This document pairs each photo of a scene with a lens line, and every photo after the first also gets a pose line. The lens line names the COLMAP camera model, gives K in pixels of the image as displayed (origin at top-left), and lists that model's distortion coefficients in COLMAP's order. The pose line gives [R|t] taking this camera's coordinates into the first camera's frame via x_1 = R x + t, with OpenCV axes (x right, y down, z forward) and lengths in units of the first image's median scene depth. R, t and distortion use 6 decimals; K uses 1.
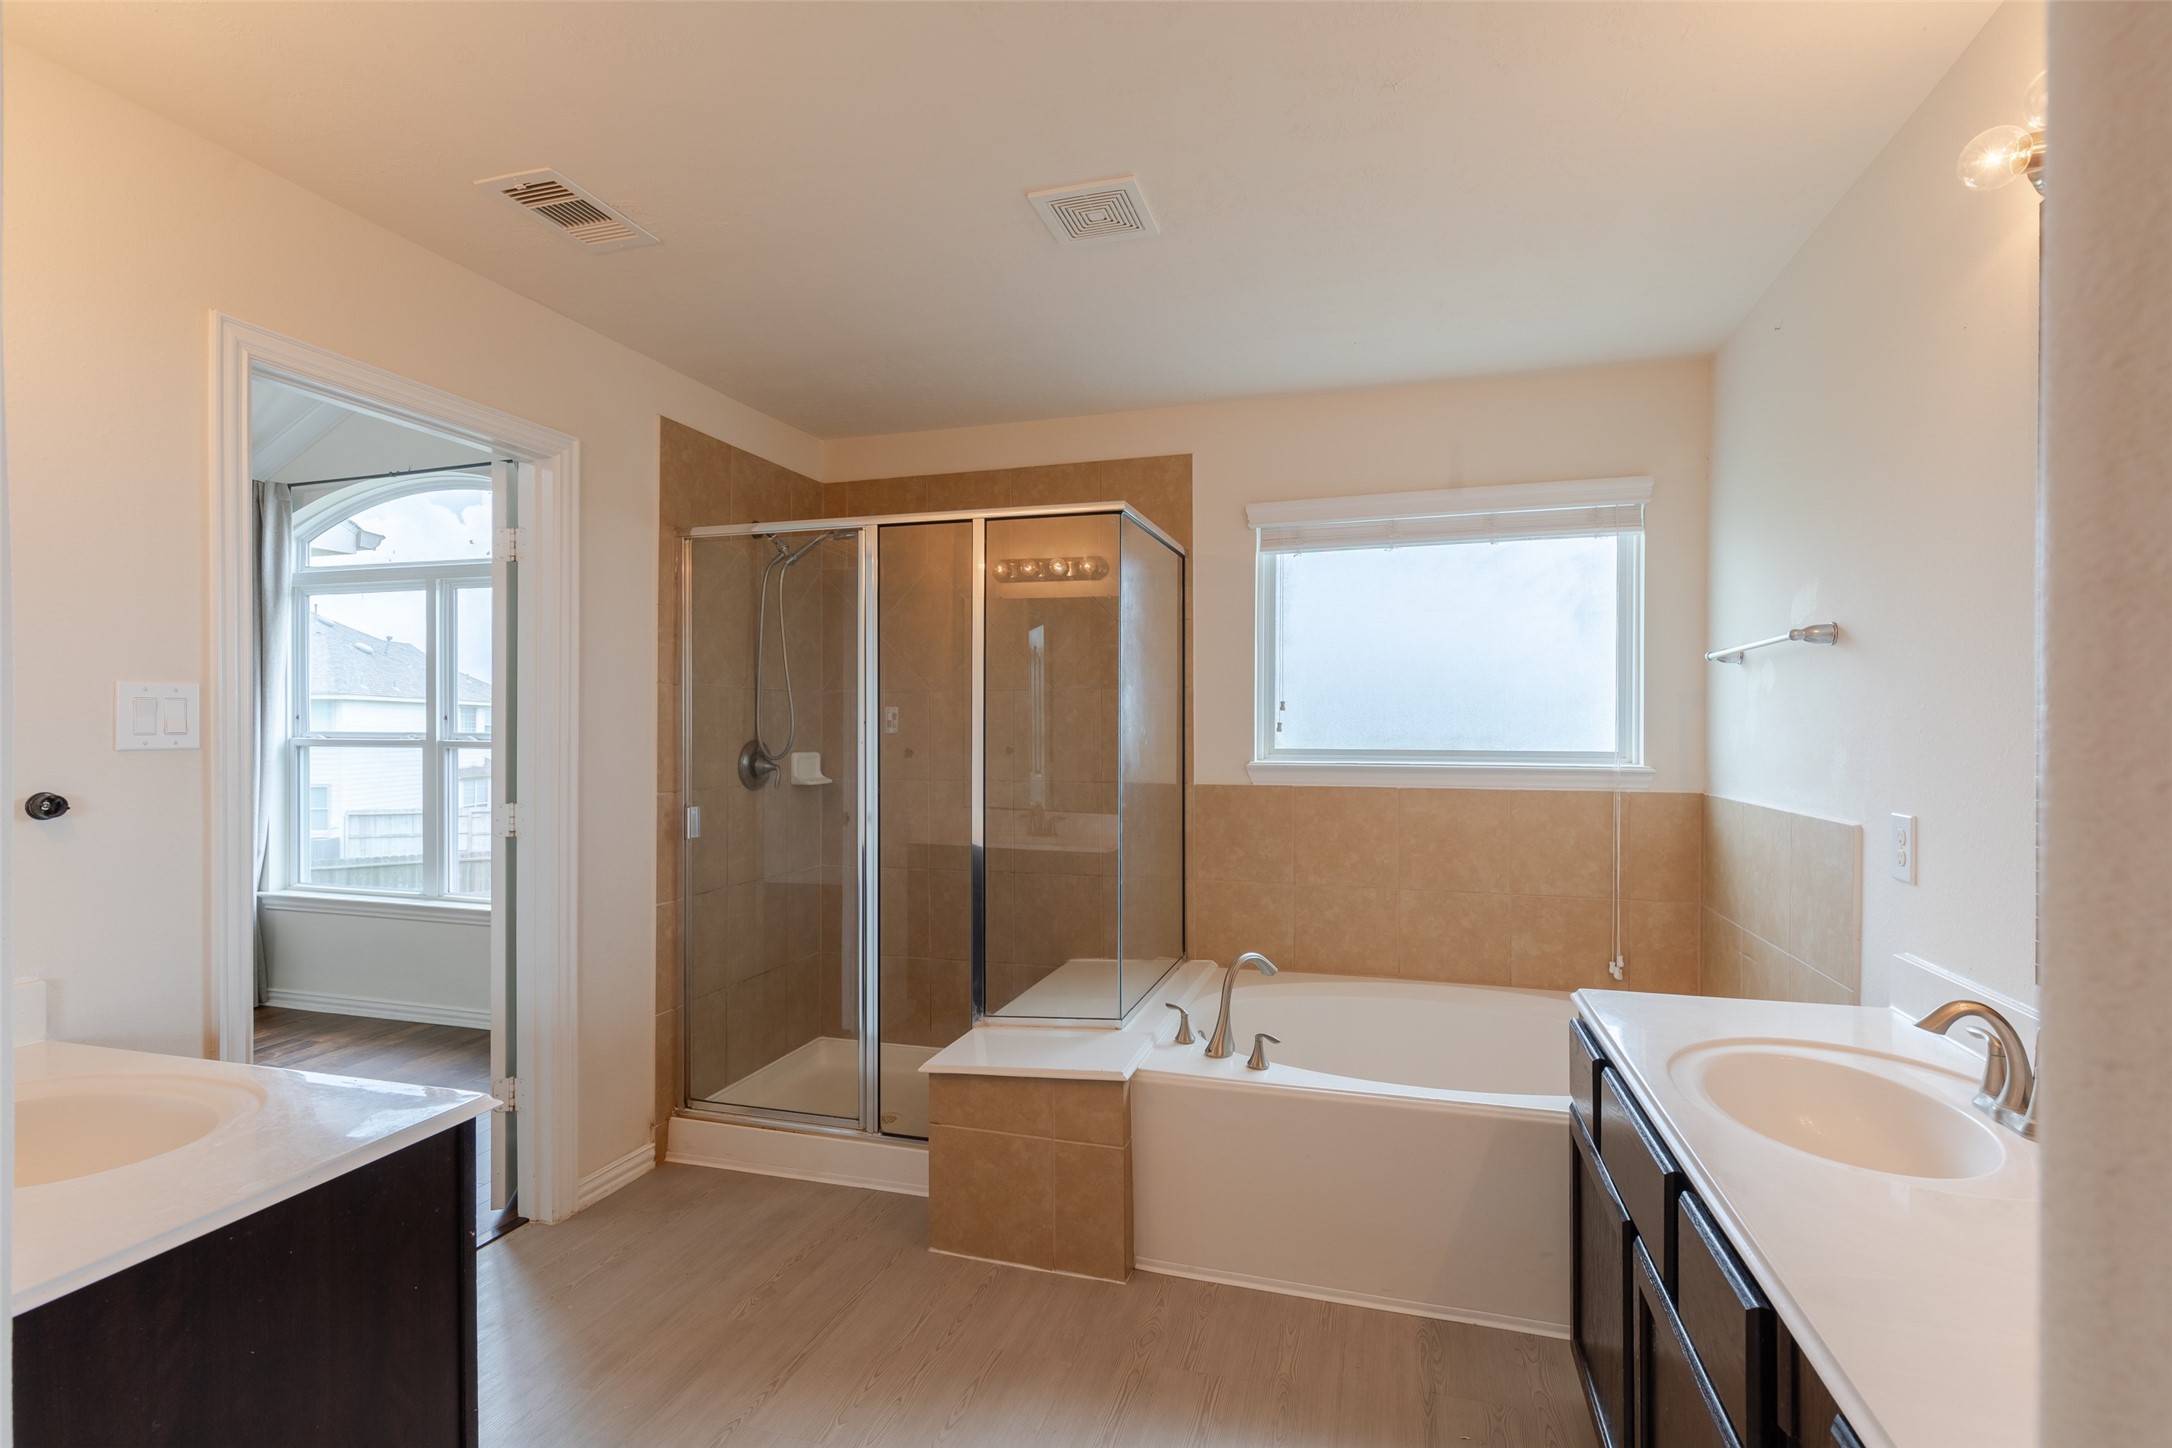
lens RADIAL K [[1004.6, 0, 1088.7], [0, 1004.6, 722.6], [0, 0, 1]] dist [0.000128, -0.001684]
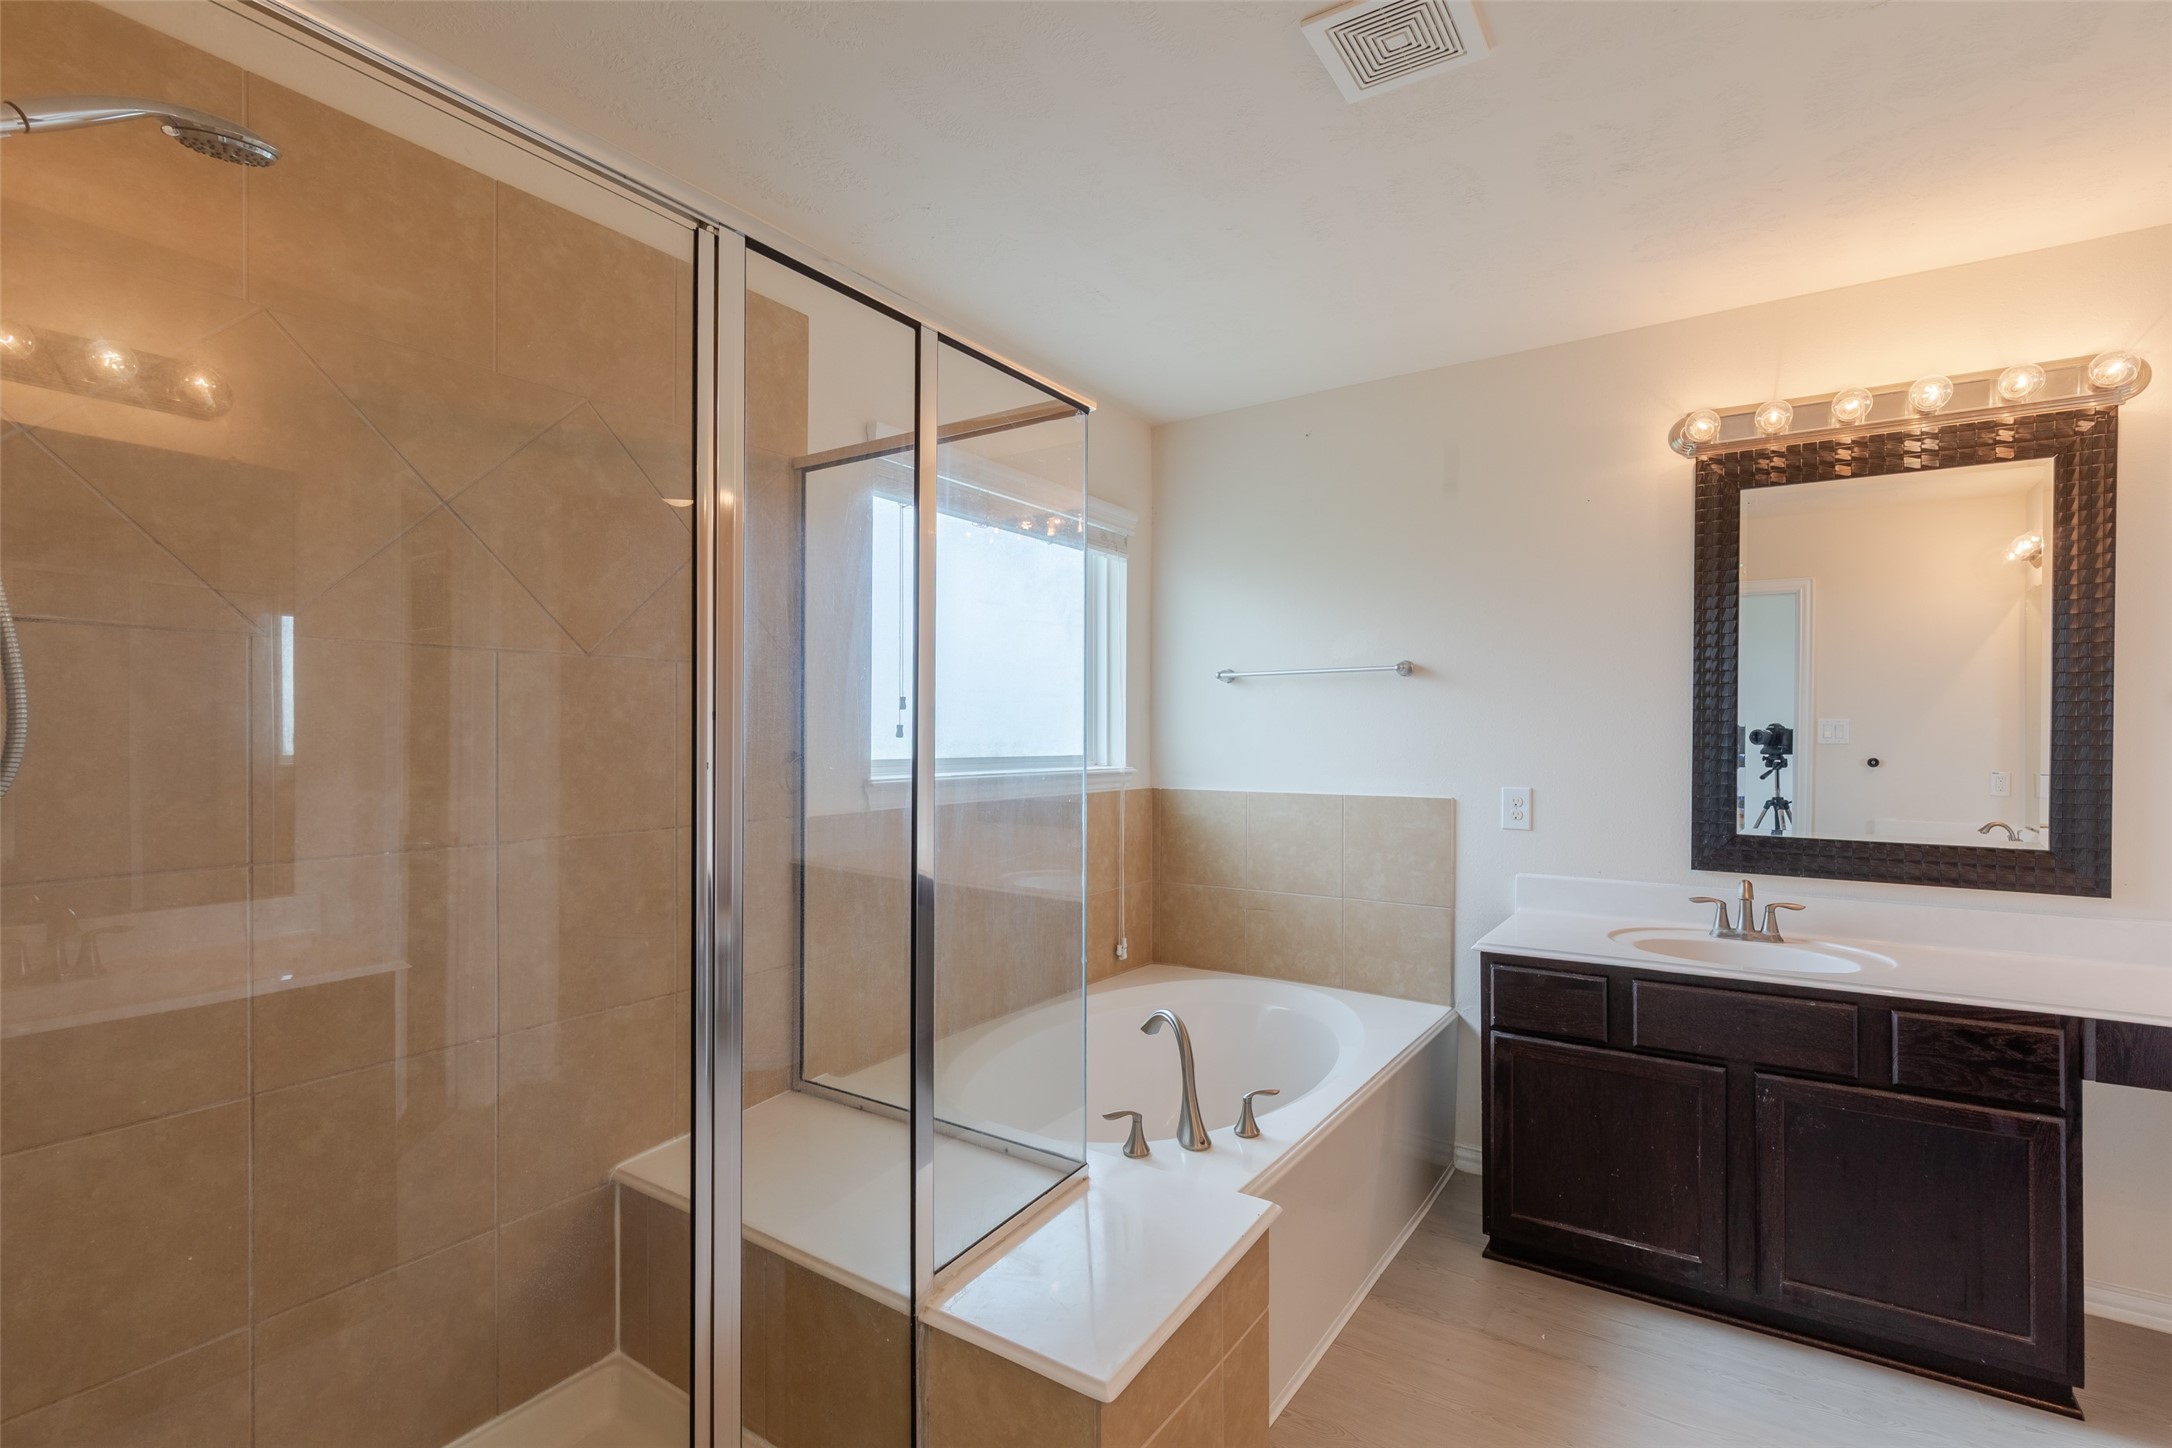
lens RADIAL K [[1004.6, 0, 1090.6], [0, 1004.6, 736.6], [0, 0, 1]] dist [0.000128, -0.001684]
pose [[0.269689, -0.000841, 0.962947, -0.507419], [-0.007187, 0.999970, 0.002886, 0.005355], [-0.962921, -0.007699, 0.269675, 0.674532]]
